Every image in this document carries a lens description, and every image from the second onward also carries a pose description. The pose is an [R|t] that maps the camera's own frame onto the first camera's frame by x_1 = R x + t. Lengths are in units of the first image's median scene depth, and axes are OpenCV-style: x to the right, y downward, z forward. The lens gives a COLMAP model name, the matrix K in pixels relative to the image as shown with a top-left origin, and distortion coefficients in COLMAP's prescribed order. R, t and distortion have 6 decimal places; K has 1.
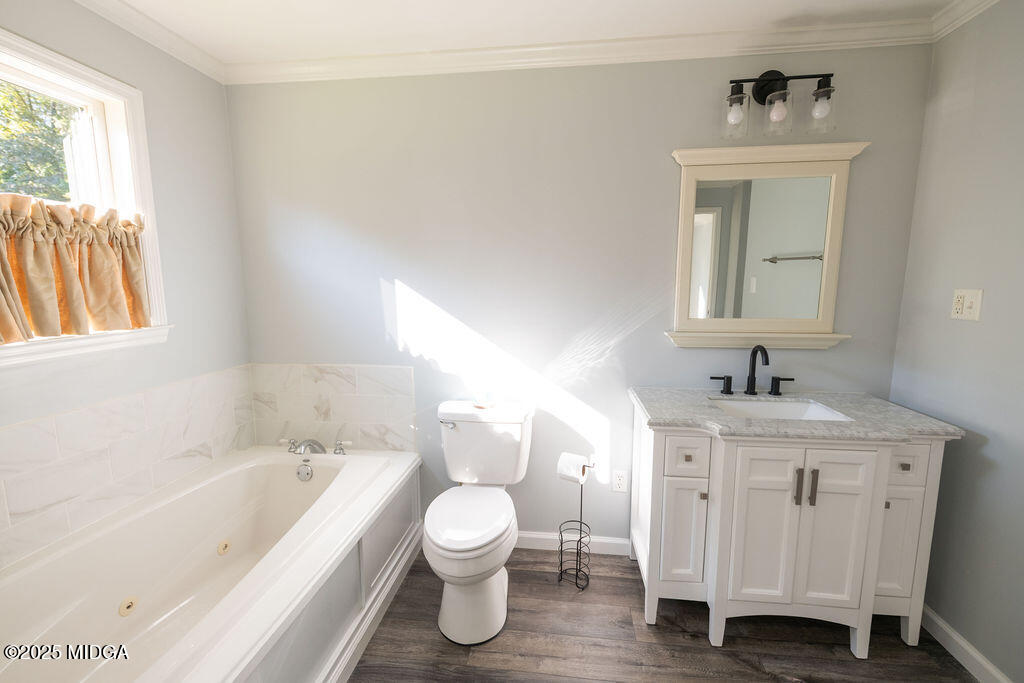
lens RADIAL K [[430.0, 0, 509.9], [0, 430.0, 339.7], [0, 0, 1]] dist [-0.013107, -0.000453]
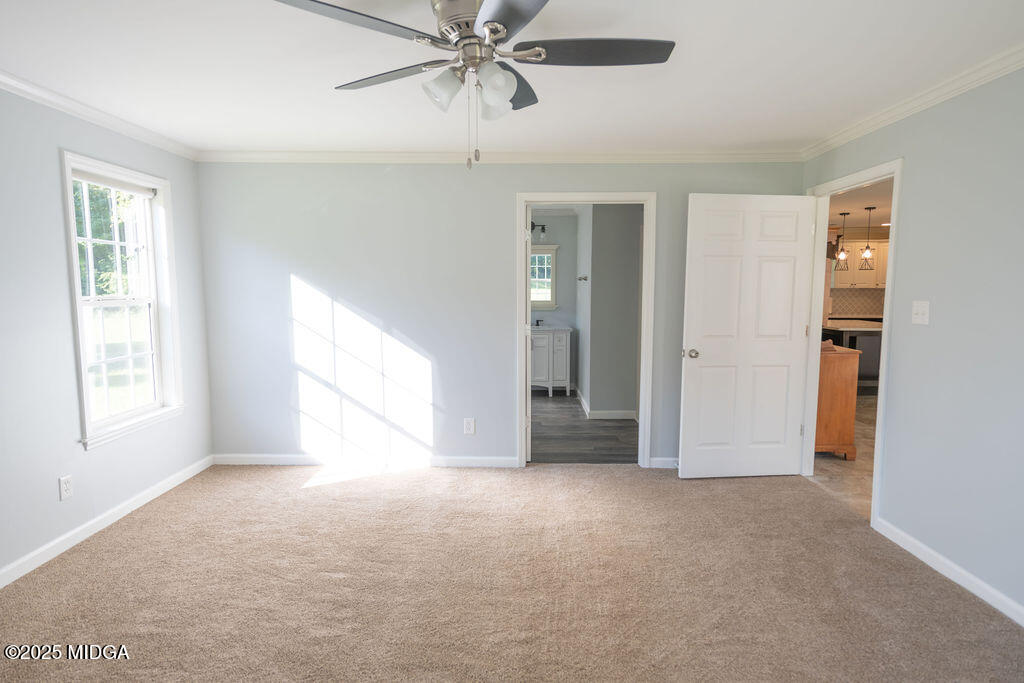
lens RADIAL K [[587.7, 0, 512.1], [0, 587.7, 345.7], [0, 0, 1]] dist [-0.005827, -0.001059]
pose [[0.993148, -0.008989, 0.116520, -0.036051], [0.012804, 0.999405, -0.032031, 0.437618], [-0.116162, 0.033304, 0.992672, -3.359863]]
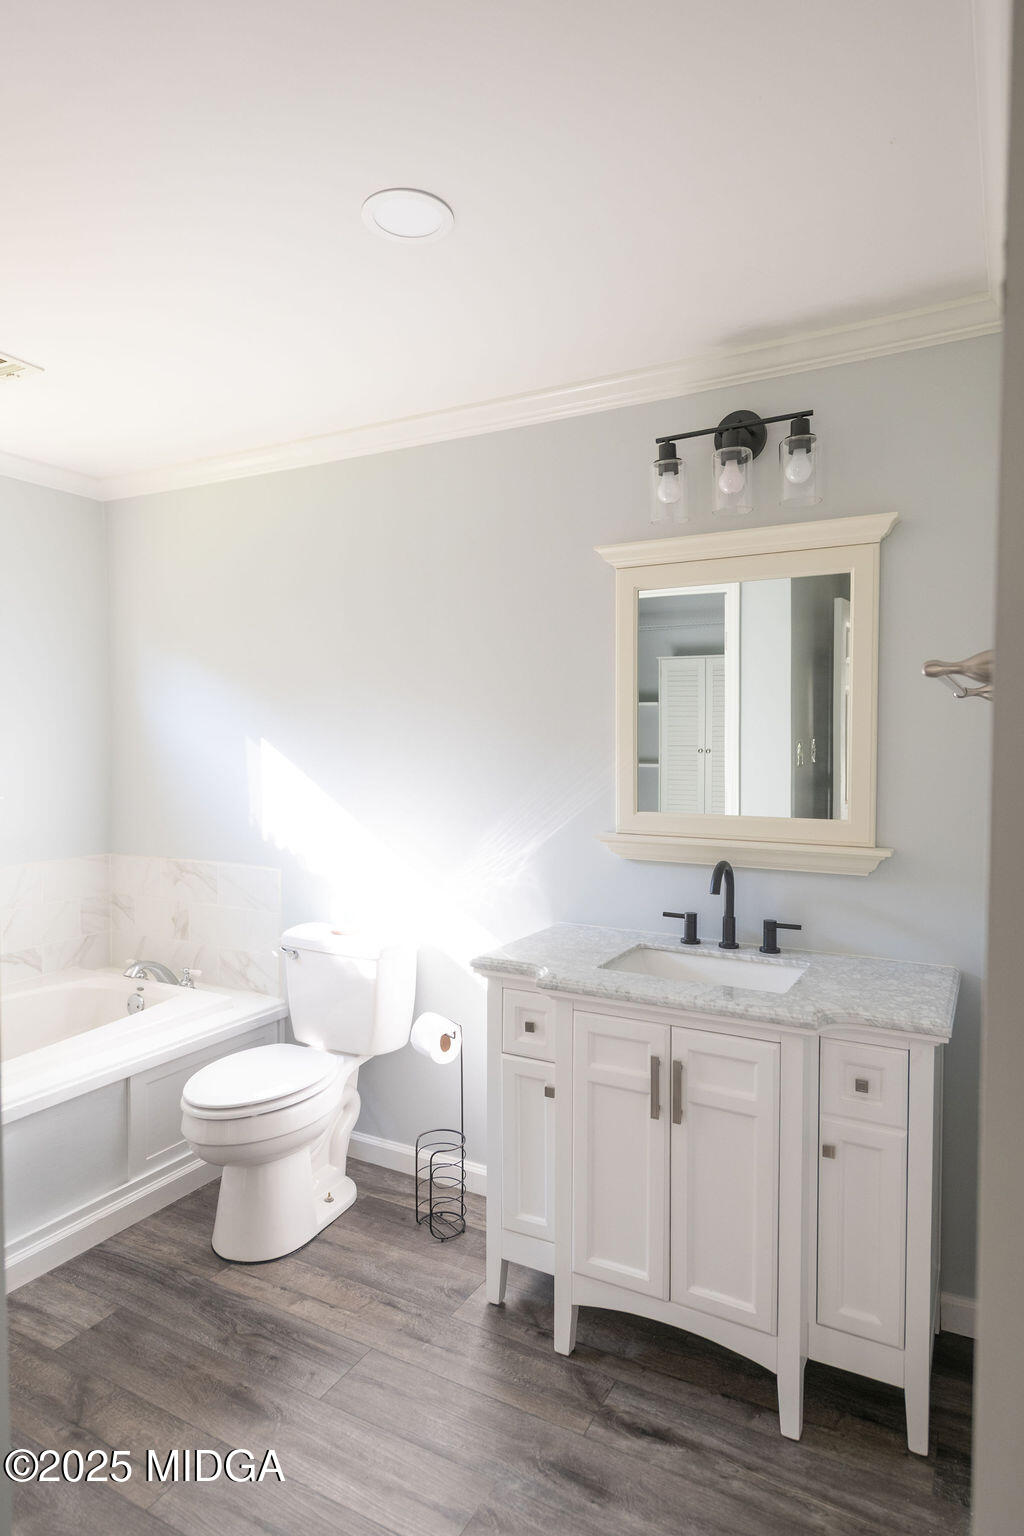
lens RADIAL K [[888.0, 0, 514.0], [0, 888.0, 770.9], [0, 0, 1]] dist [-0.004731, -0.003042]
pose [[0.929708, 0.019135, -0.367799, 0.811763], [-0.056889, 0.994125, -0.092083, 0.019629], [0.363876, 0.106534, 0.925335, -0.251265]]
